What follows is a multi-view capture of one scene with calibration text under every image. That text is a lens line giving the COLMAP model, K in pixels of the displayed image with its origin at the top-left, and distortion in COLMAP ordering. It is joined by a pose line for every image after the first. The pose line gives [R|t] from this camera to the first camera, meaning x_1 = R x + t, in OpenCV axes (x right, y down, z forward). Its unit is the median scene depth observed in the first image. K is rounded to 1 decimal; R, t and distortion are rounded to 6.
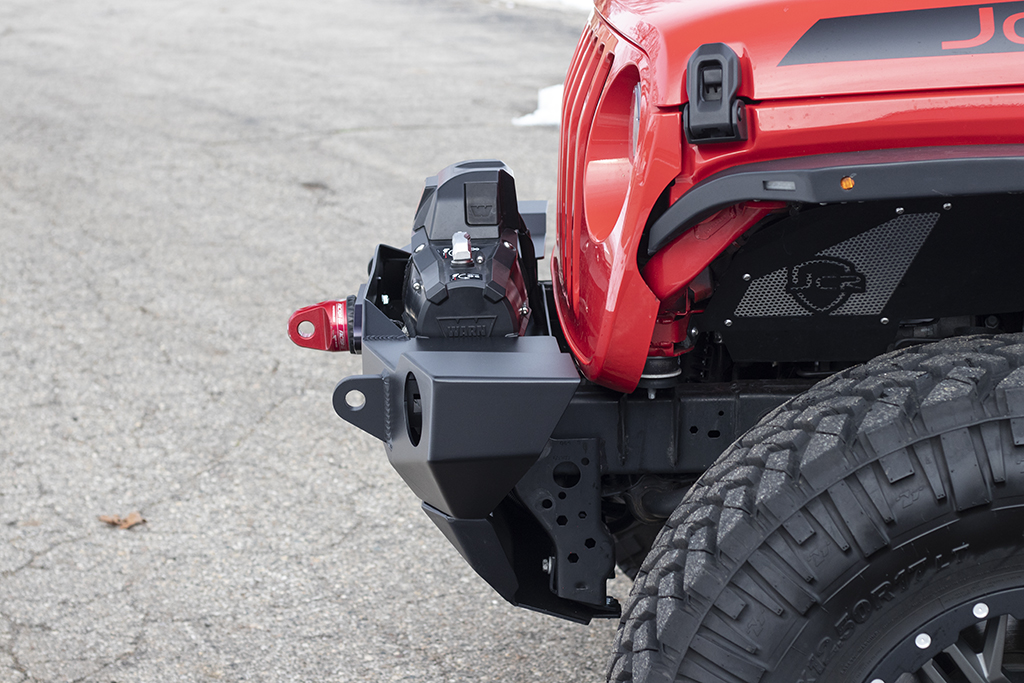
lens RADIAL K [[2396.0, 0, 512.0], [0, 2396.0, 341.5], [0, 0, 1]] dist [-0.096454, -0.075306]
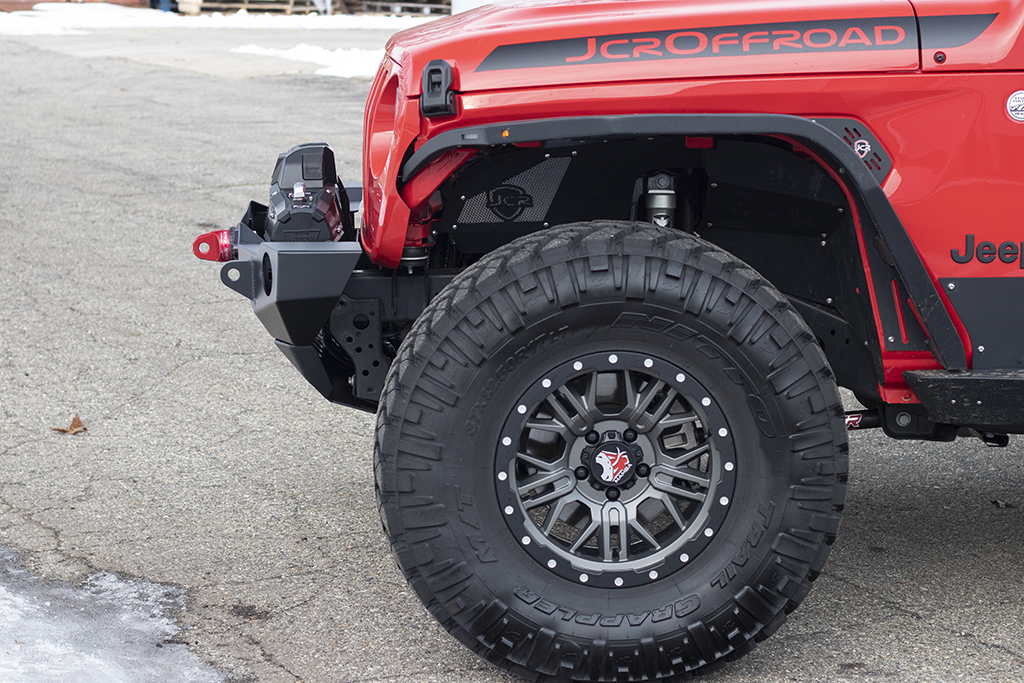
lens RADIAL K [[2497.5, 0, 512.0], [0, 2497.5, 341.5], [0, 0, 1]] dist [-0.088626, -0.113377]
pose [[0.999206, -0.005205, 0.039498, 0.039745], [0.006933, 0.999020, -0.043720, 0.098275], [-0.039232, 0.043959, 0.998263, -0.496520]]
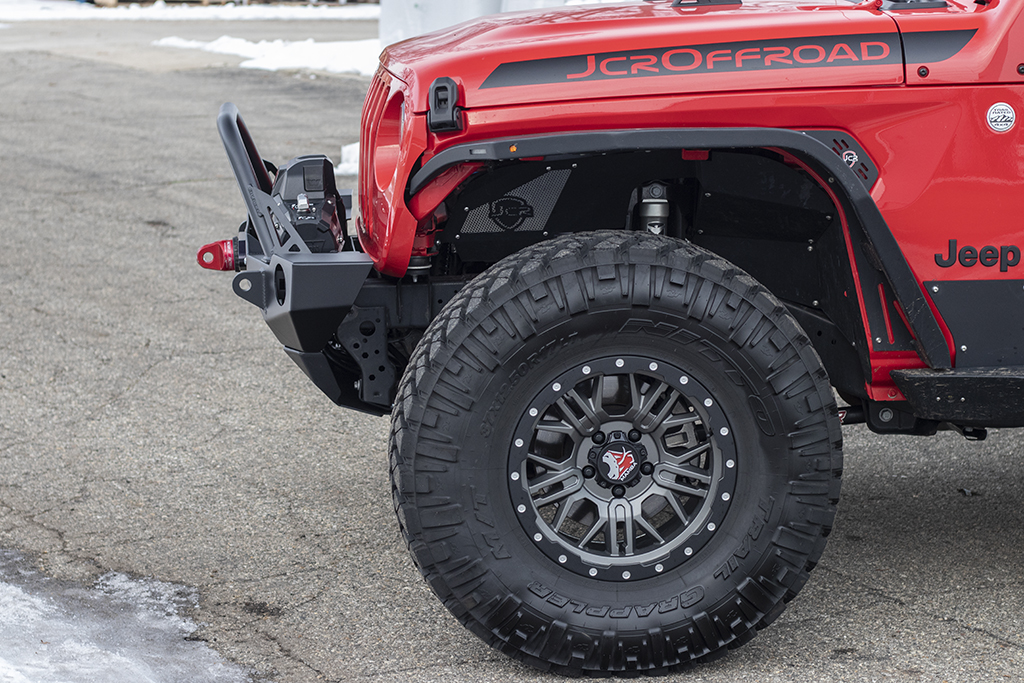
lens RADIAL K [[2497.5, 0, 512.0], [0, 2497.5, 341.5], [0, 0, 1]] dist [-0.088626, -0.113377]
pose [[0.996624, -0.017775, 0.080158, -0.012026], [0.020706, 0.999142, -0.035882, 0.088924], [-0.079451, 0.037420, 0.996136, -0.543517]]
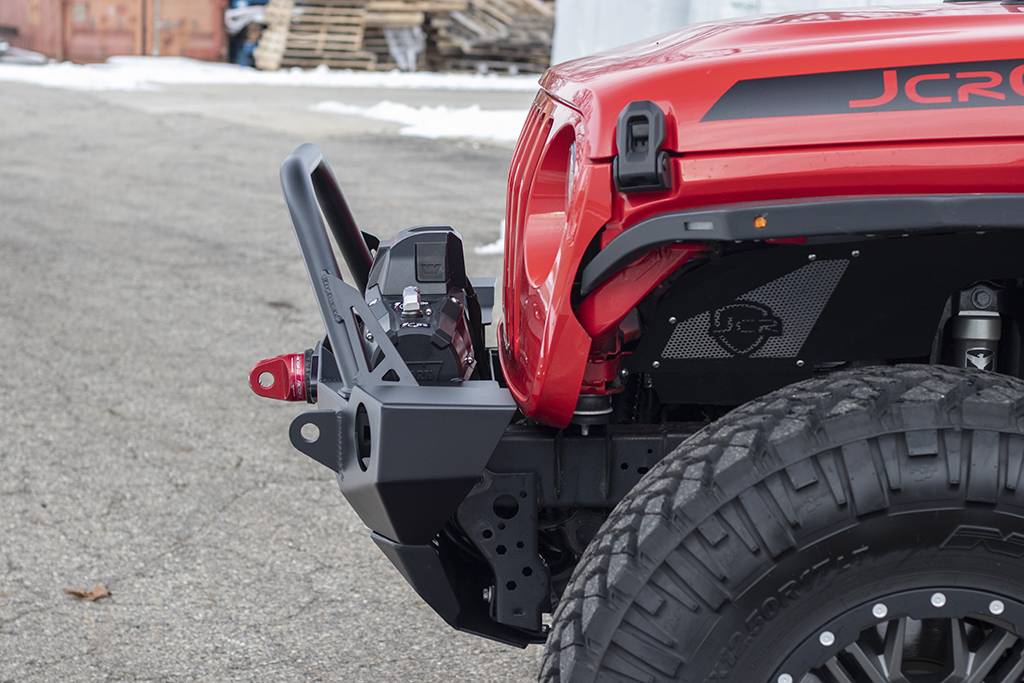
lens RADIAL K [[2396.0, 0, 512.0], [0, 2396.0, 341.5], [0, 0, 1]] dist [-0.096454, -0.075306]
pose [[0.999844, 0.011462, 0.013418, 0.006923], [-0.010555, 0.997777, -0.065796, 0.035256], [-0.014142, 0.065644, 0.997743, -0.052532]]
